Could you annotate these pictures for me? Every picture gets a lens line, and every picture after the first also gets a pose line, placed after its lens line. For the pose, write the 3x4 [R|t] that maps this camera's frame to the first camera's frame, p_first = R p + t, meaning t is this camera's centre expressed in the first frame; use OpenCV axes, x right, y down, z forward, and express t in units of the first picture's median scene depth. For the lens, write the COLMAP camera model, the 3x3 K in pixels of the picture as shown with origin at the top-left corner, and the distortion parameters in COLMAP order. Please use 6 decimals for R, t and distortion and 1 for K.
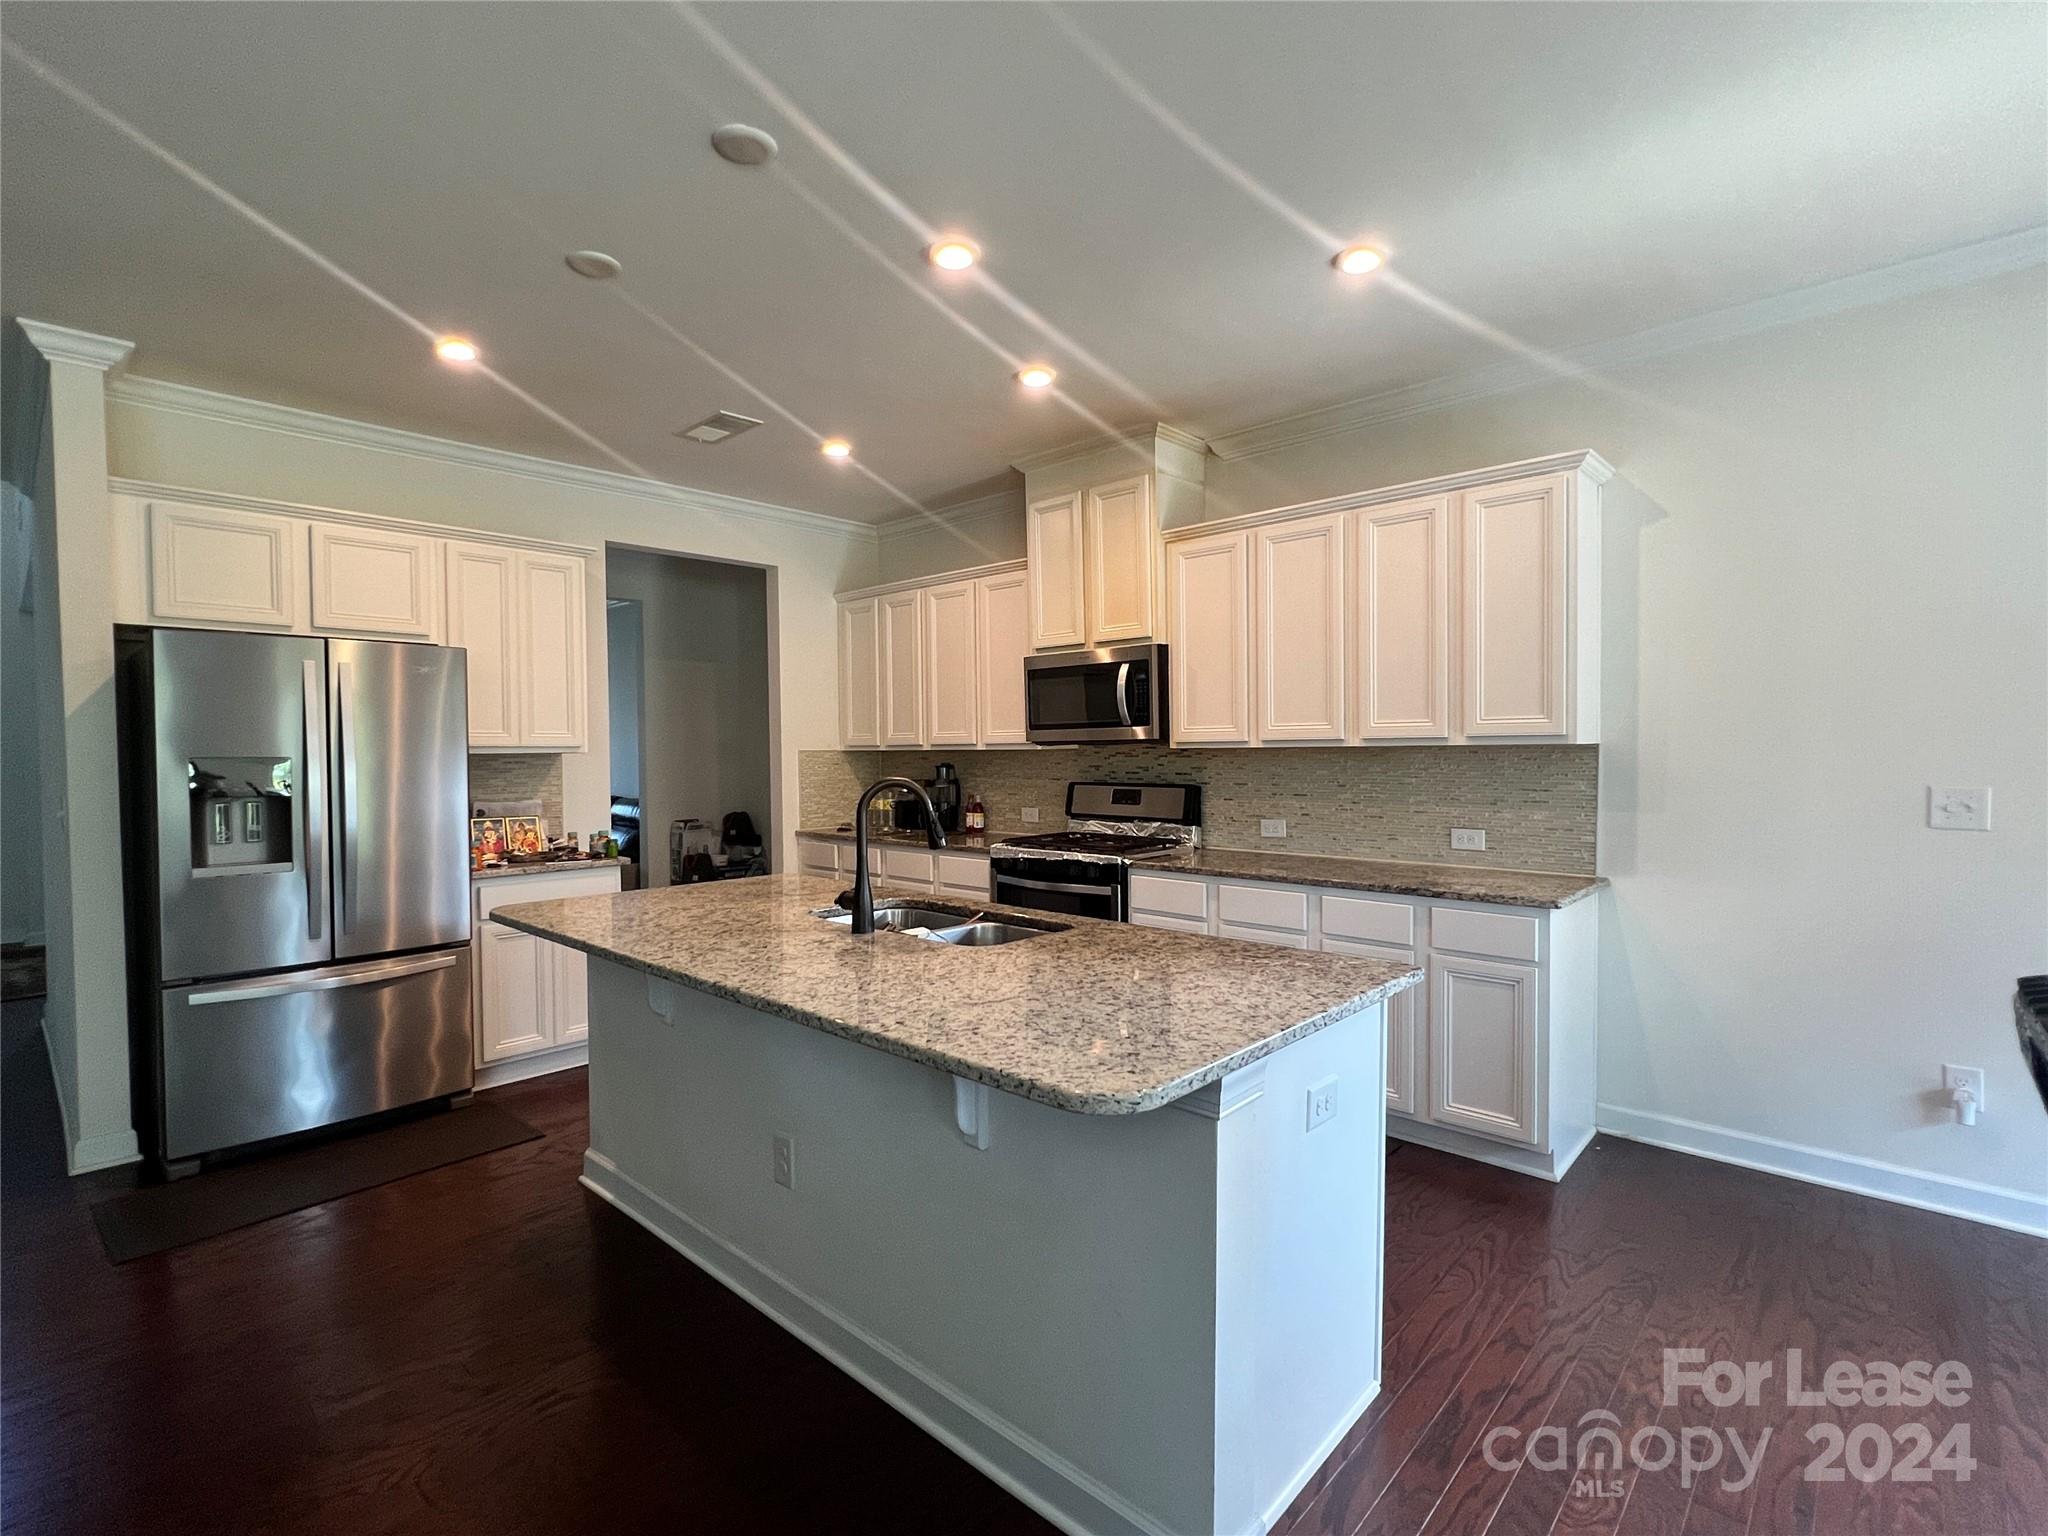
lens RADIAL K [[957.1, 0, 1017.5], [0, 957.1, 764.3], [0, 0, 1]] dist [-0.003022, 0.001449]
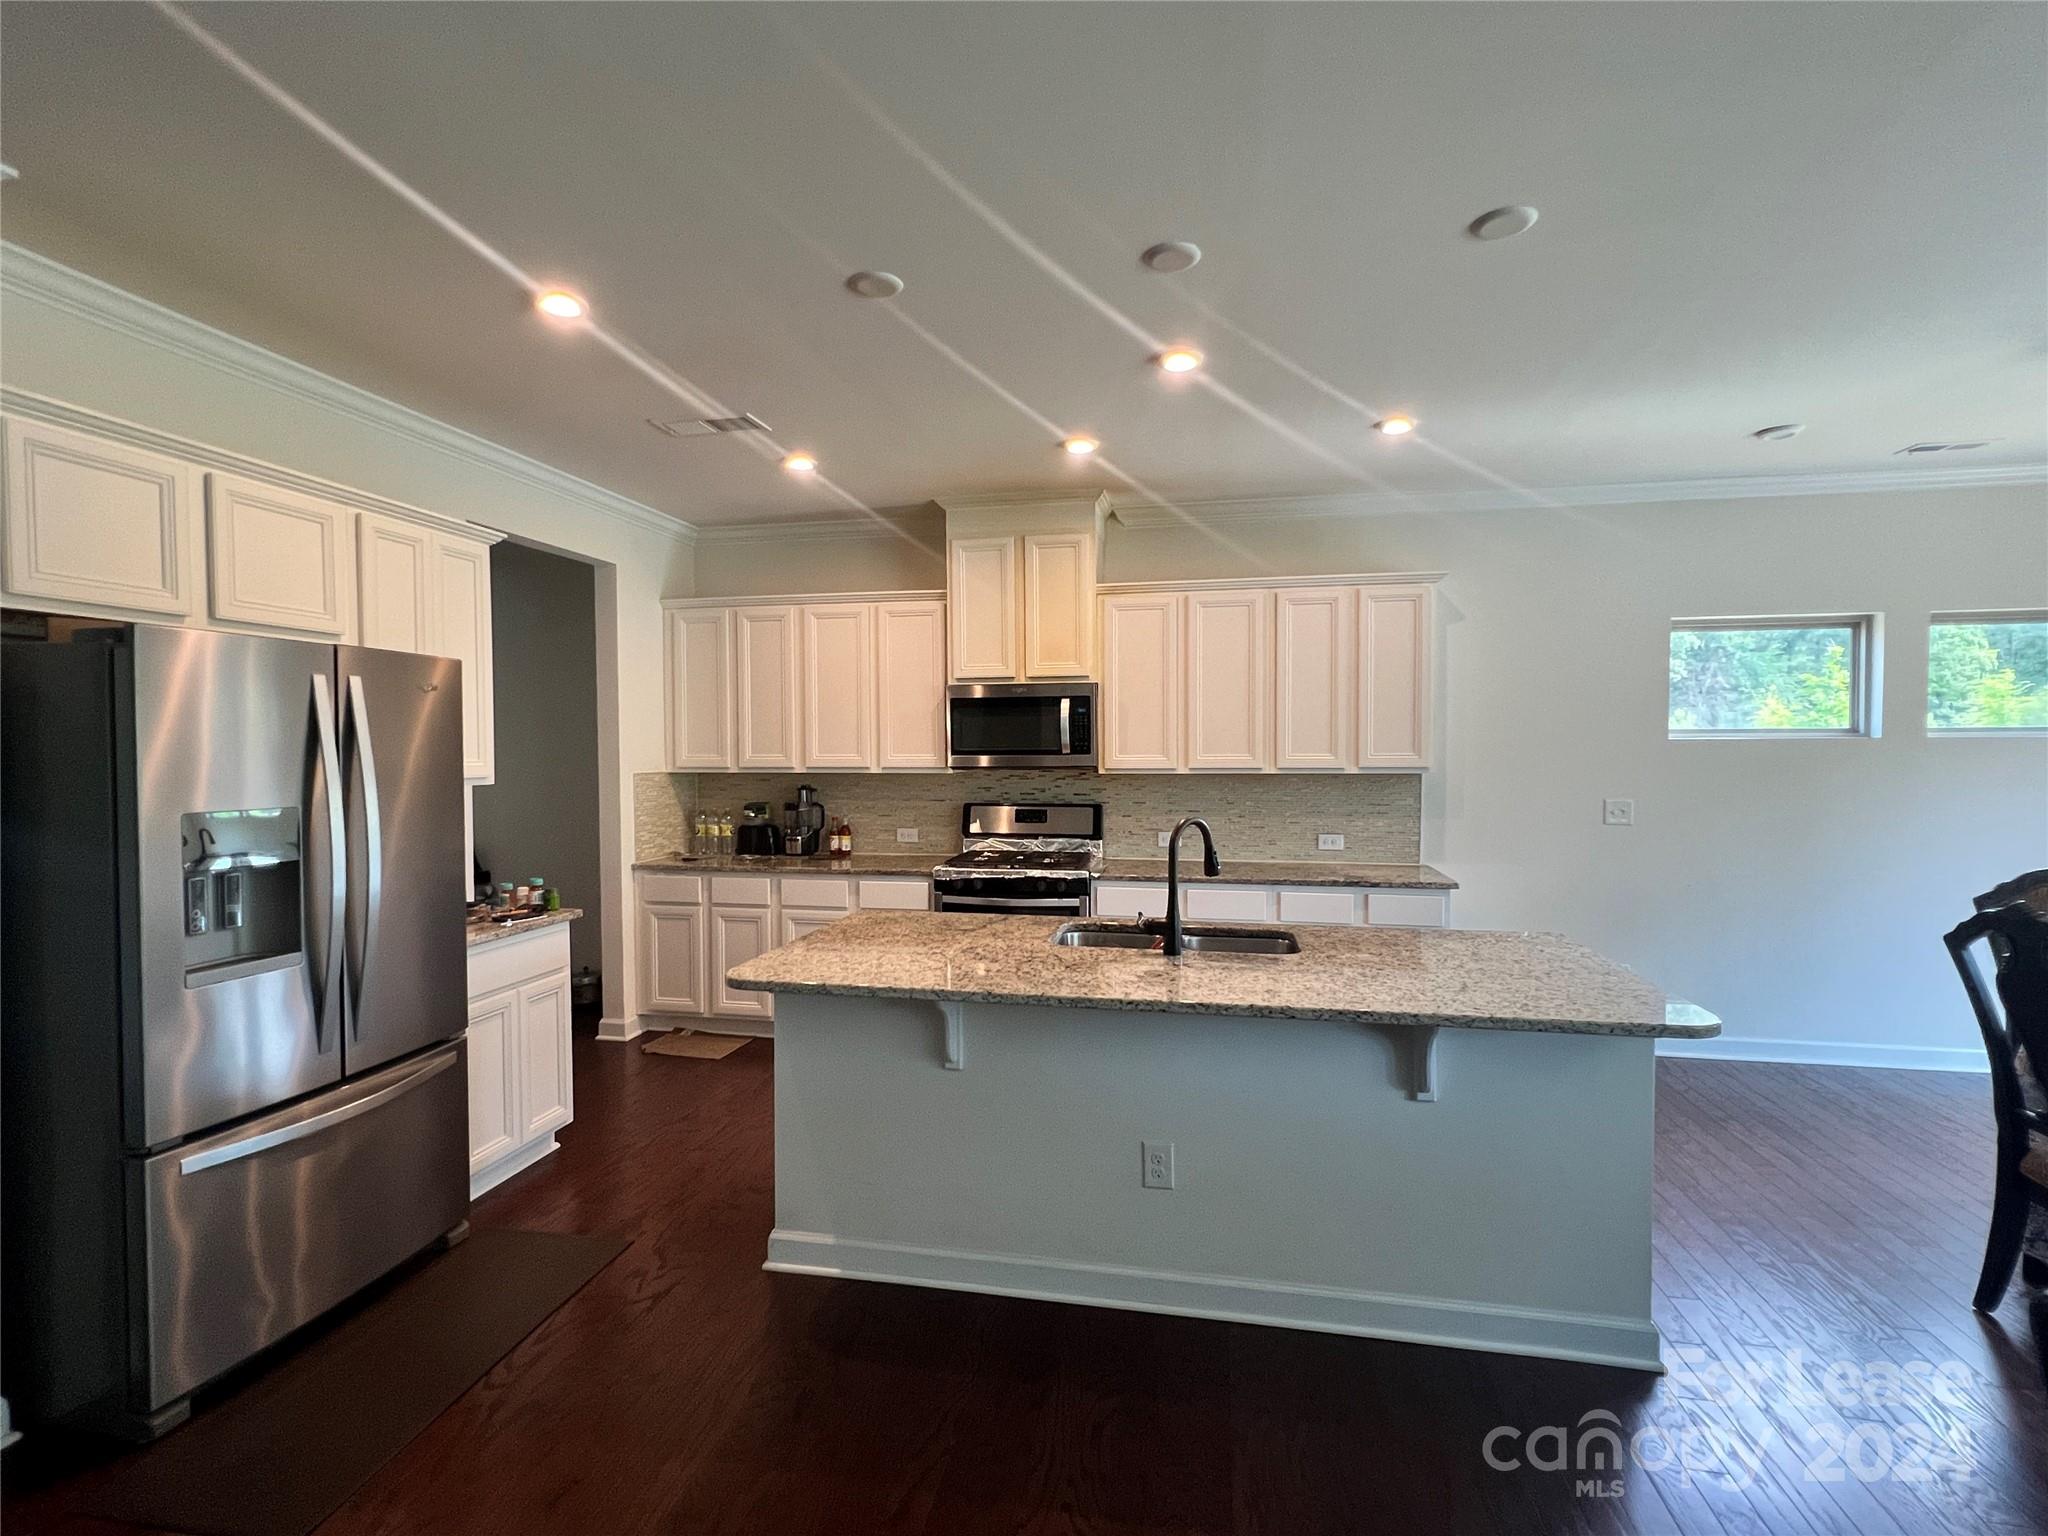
lens RADIAL K [[957.1, 0, 1020.7], [0, 957.1, 764.2], [0, 0, 1]] dist [-0.003022, 0.001449]
pose [[0.850532, -0.004386, 0.525905, -0.496988], [0.004807, 0.999988, 0.000566, -0.027793], [-0.525901, 0.002047, 0.850543, 0.070603]]
